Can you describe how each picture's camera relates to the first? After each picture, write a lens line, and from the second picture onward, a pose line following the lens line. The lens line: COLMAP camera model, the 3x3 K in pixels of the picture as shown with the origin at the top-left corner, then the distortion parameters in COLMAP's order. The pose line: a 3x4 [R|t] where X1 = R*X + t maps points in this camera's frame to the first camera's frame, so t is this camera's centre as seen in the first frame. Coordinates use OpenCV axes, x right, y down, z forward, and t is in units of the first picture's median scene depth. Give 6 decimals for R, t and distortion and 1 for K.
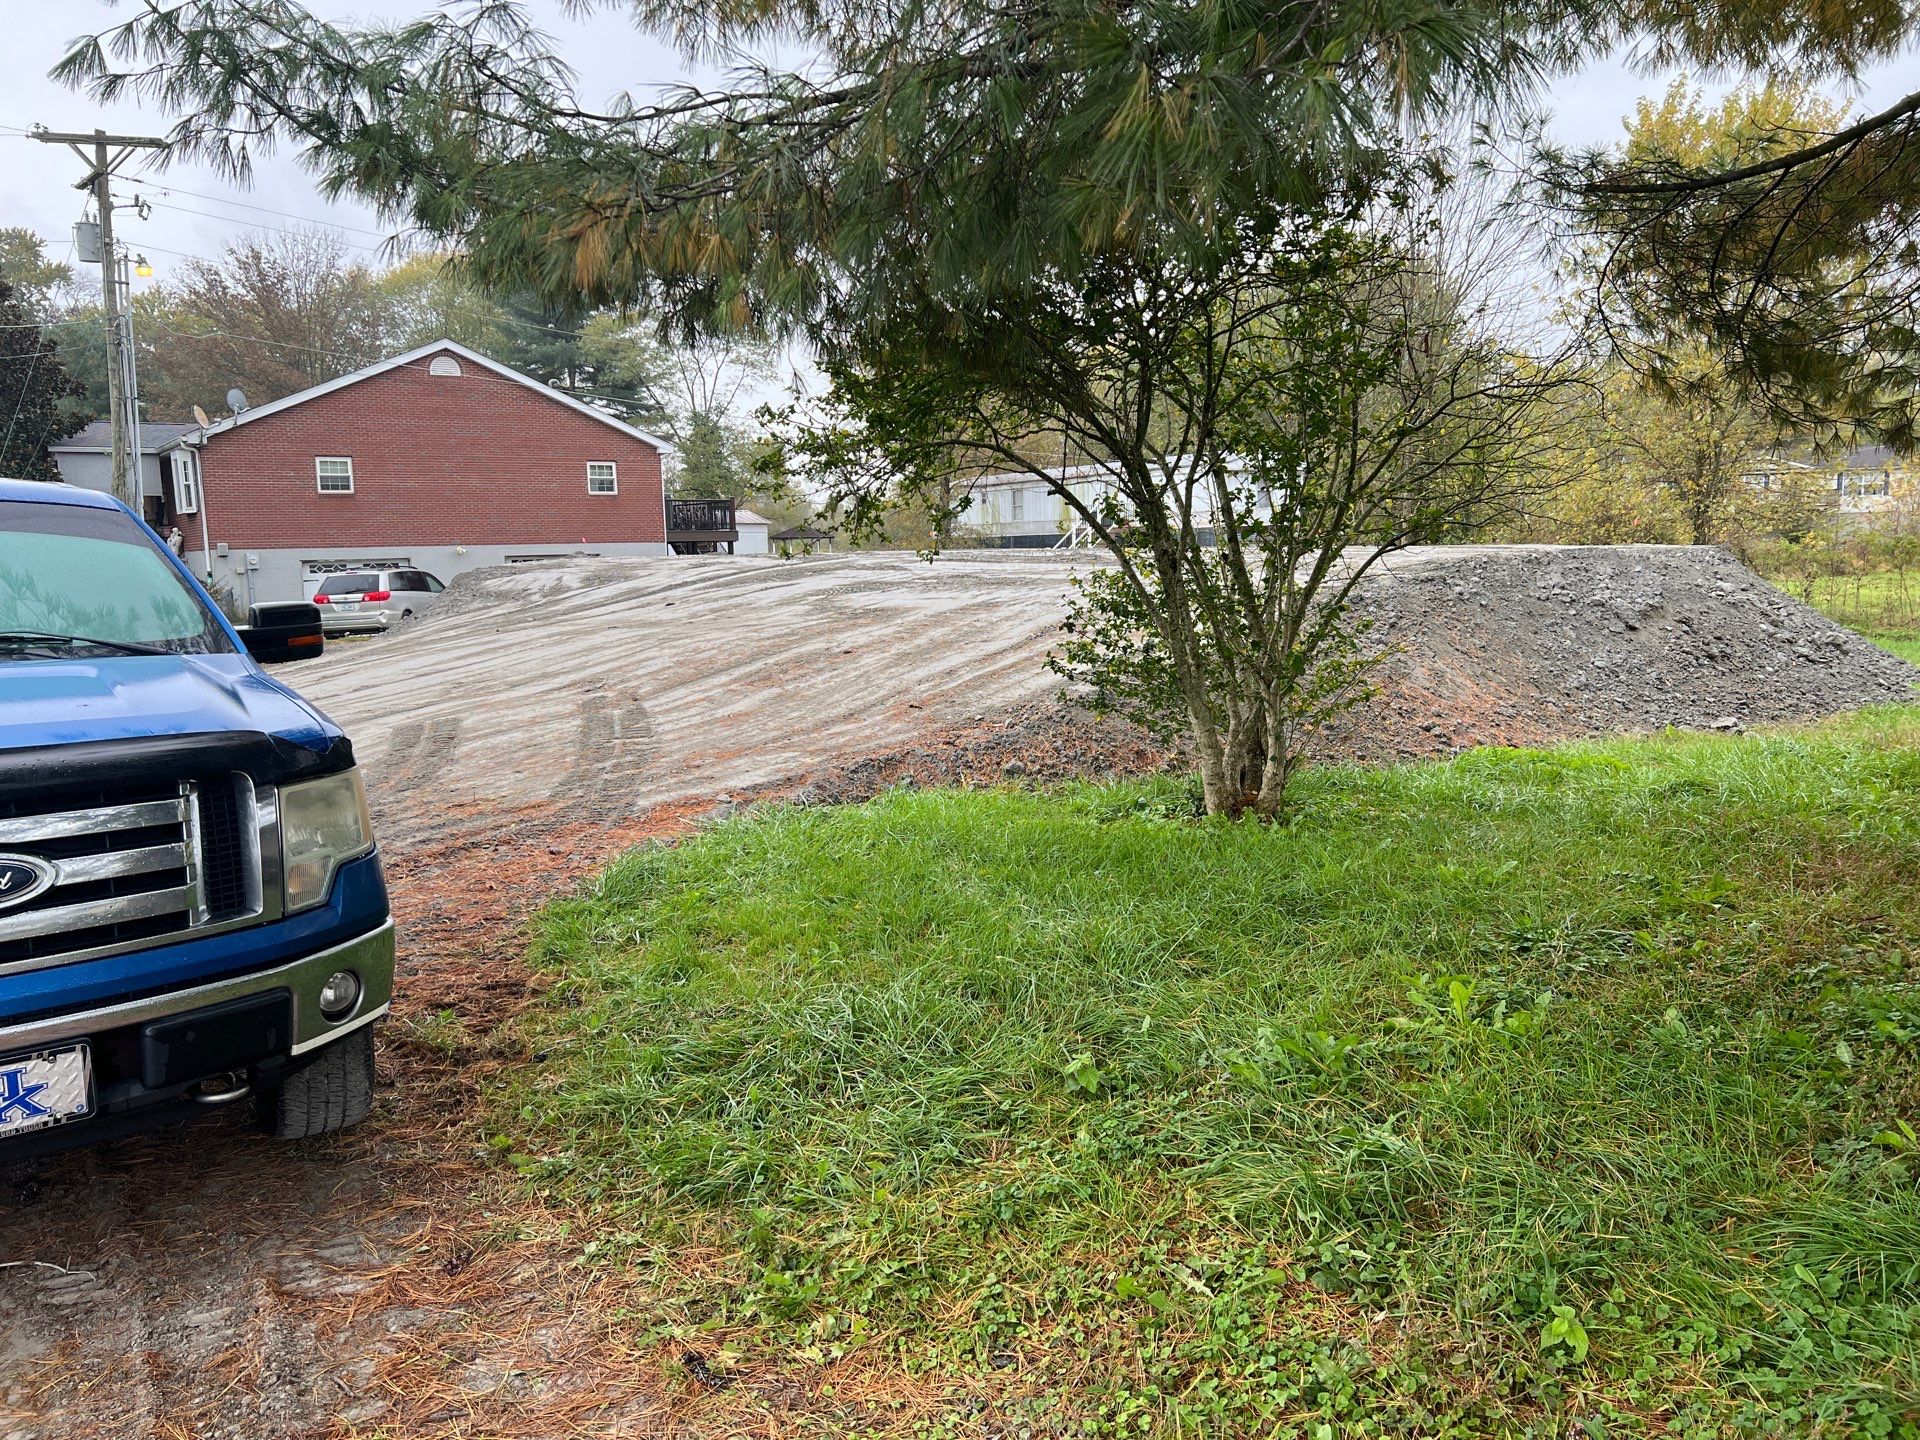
lens RADIAL K [[1351.8, 0, 942.1], [0, 1351.8, 720.3], [0, 0, 1]] dist [0.063890, -0.091256]
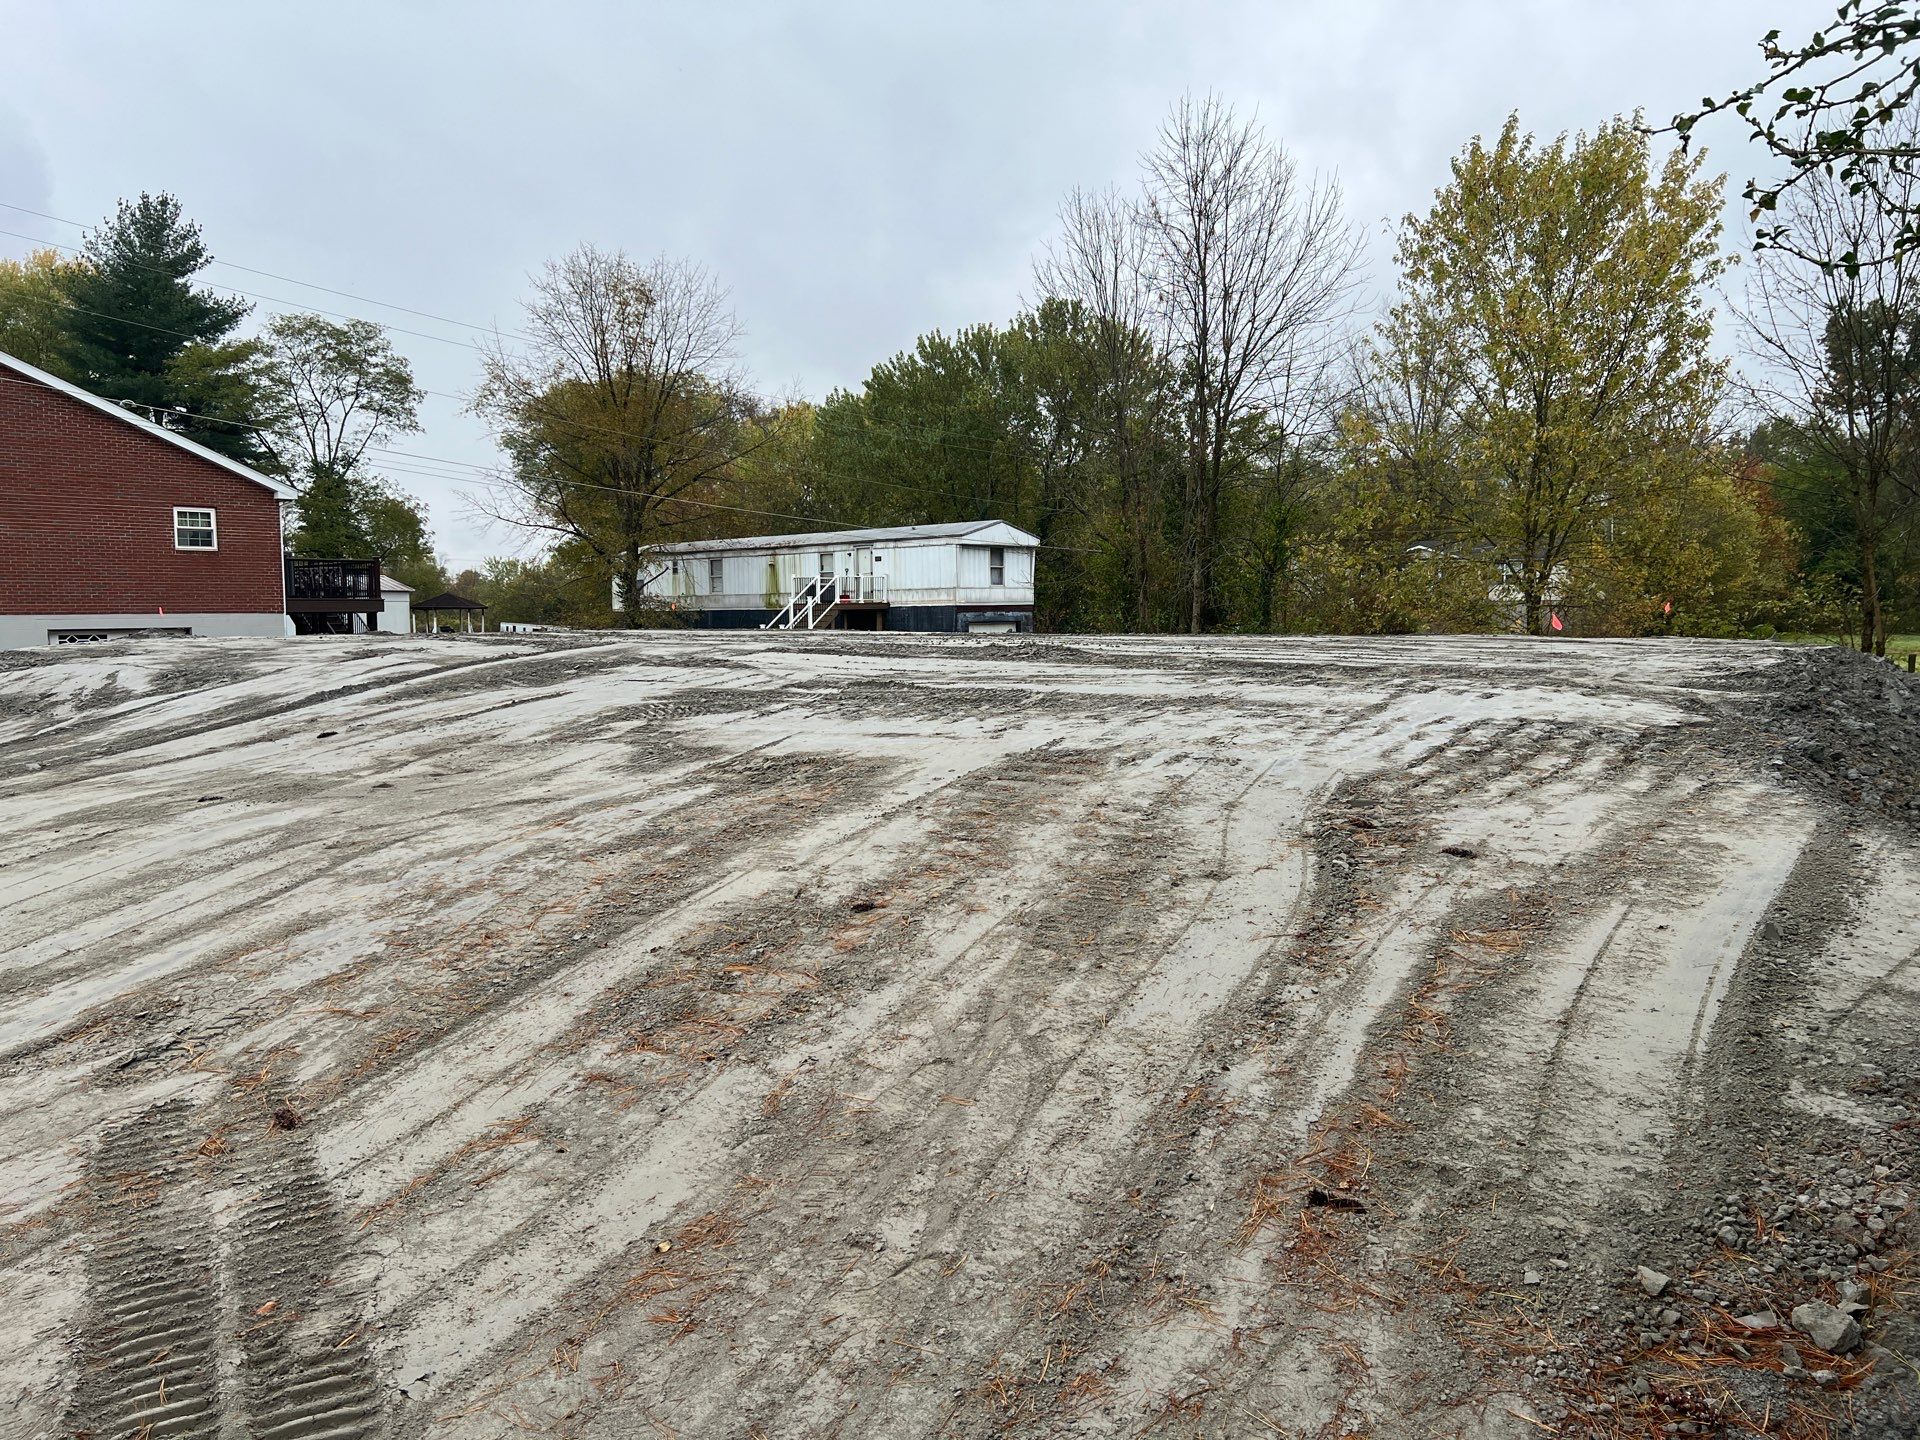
lens RADIAL K [[1453.4, 0, 986.2], [0, 1453.4, 719.6], [0, 0, 1]] dist [0.033351, -0.053364]
pose [[0.968462, -0.006163, 0.249083, -0.042985], [0.021297, 0.998083, -0.058110, -0.024386], [-0.248248, 0.061582, 0.966737, 0.175777]]
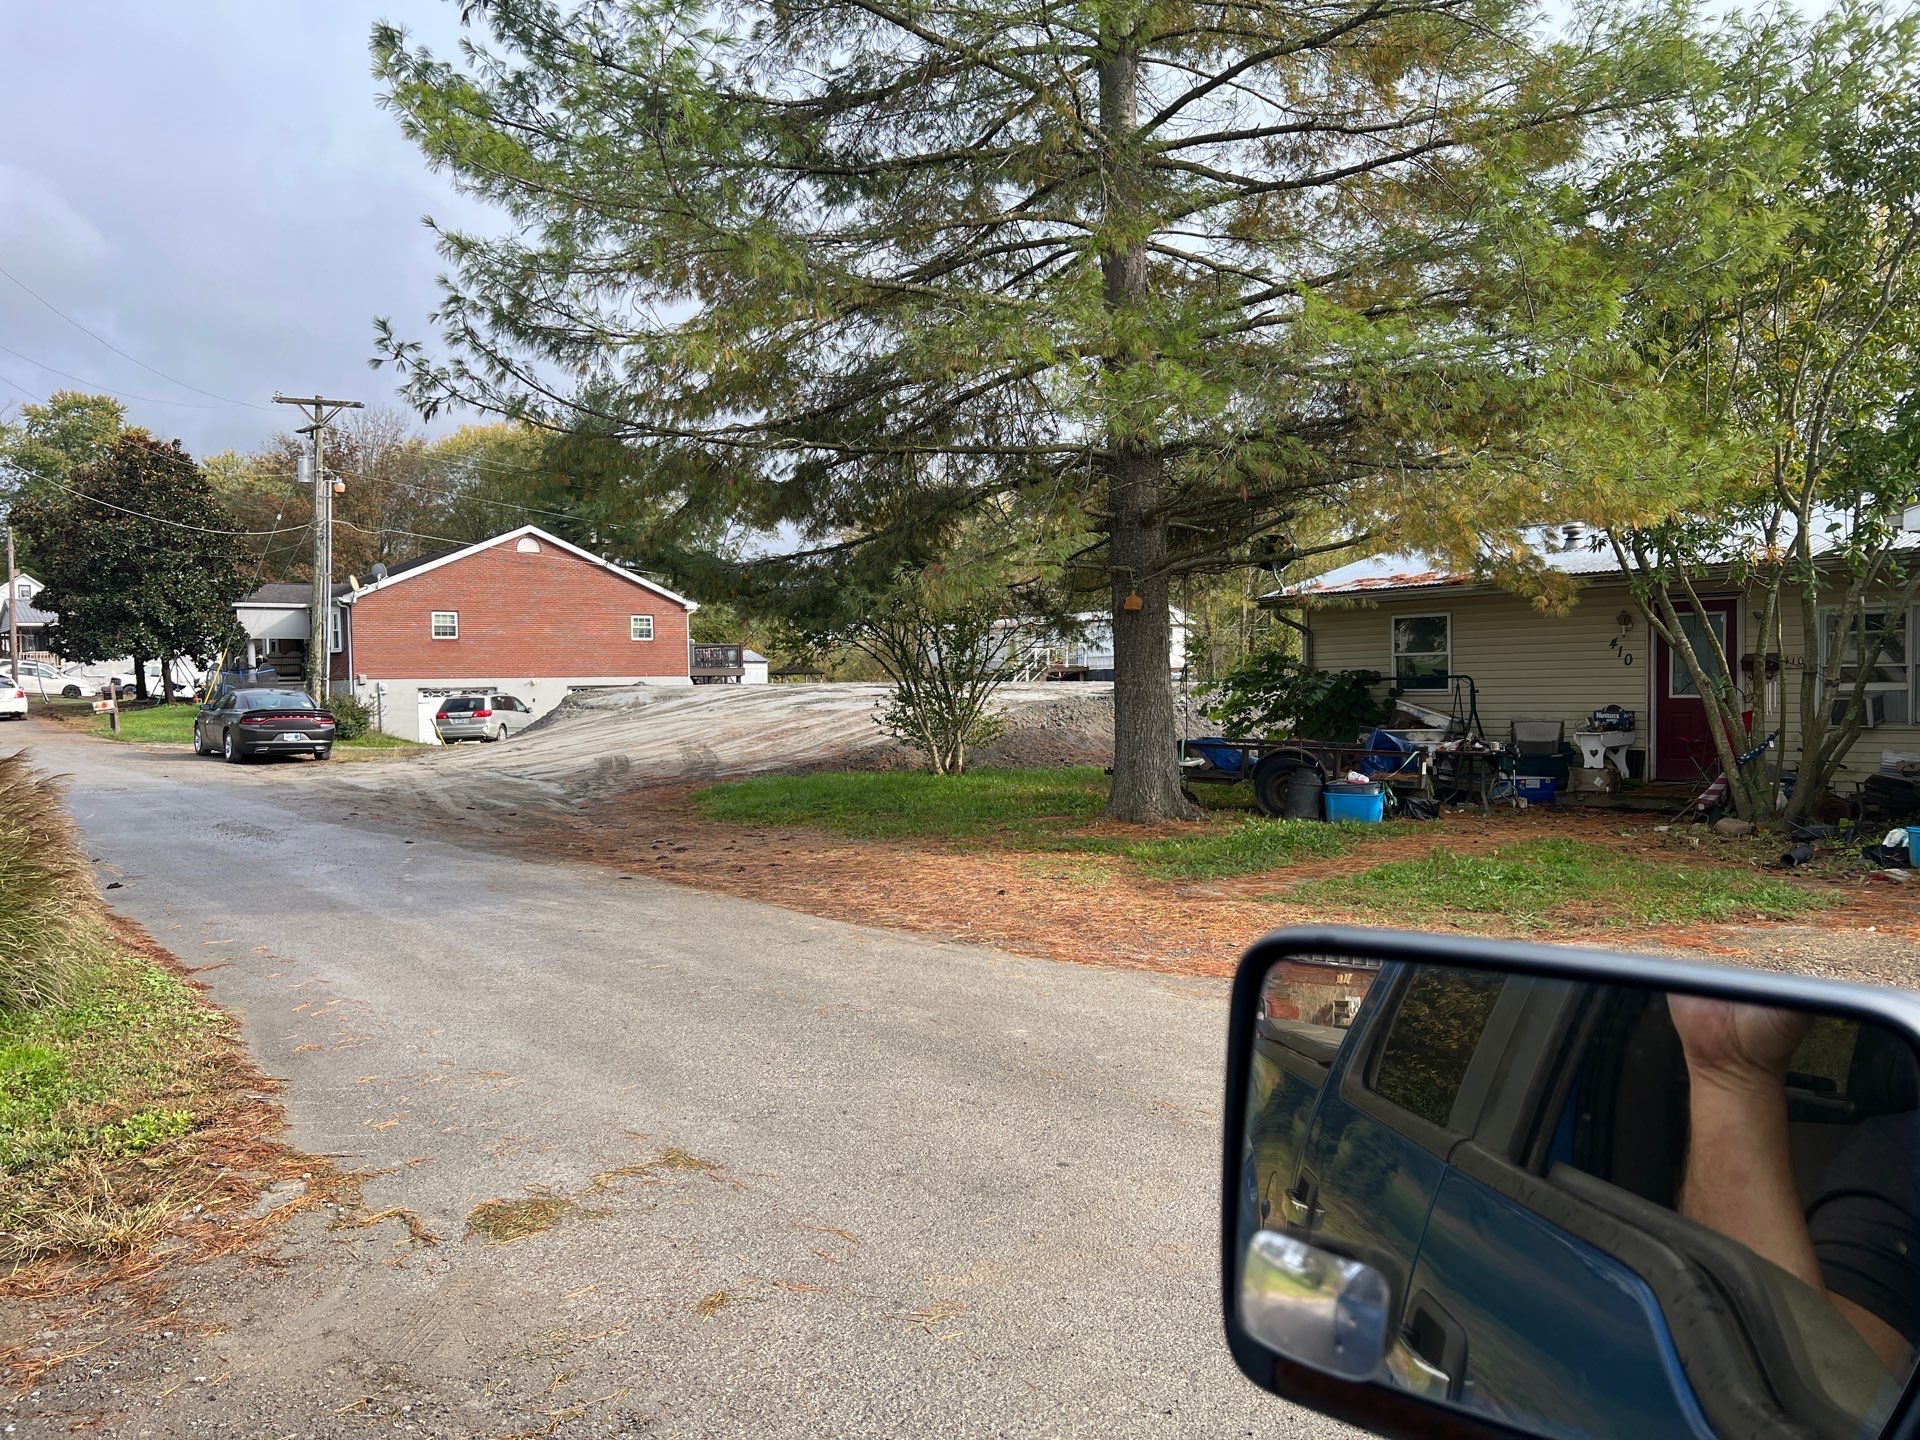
lens RADIAL K [[1453.4, 0, 986.2], [0, 1453.4, 719.6], [0, 0, 1]] dist [0.033351, -0.053364]
pose [[0.999681, 0.005837, 0.024580, 0.052655], [-0.003303, 0.994788, -0.101909, 0.057396], [-0.025047, 0.101795, 0.994490, -0.431326]]
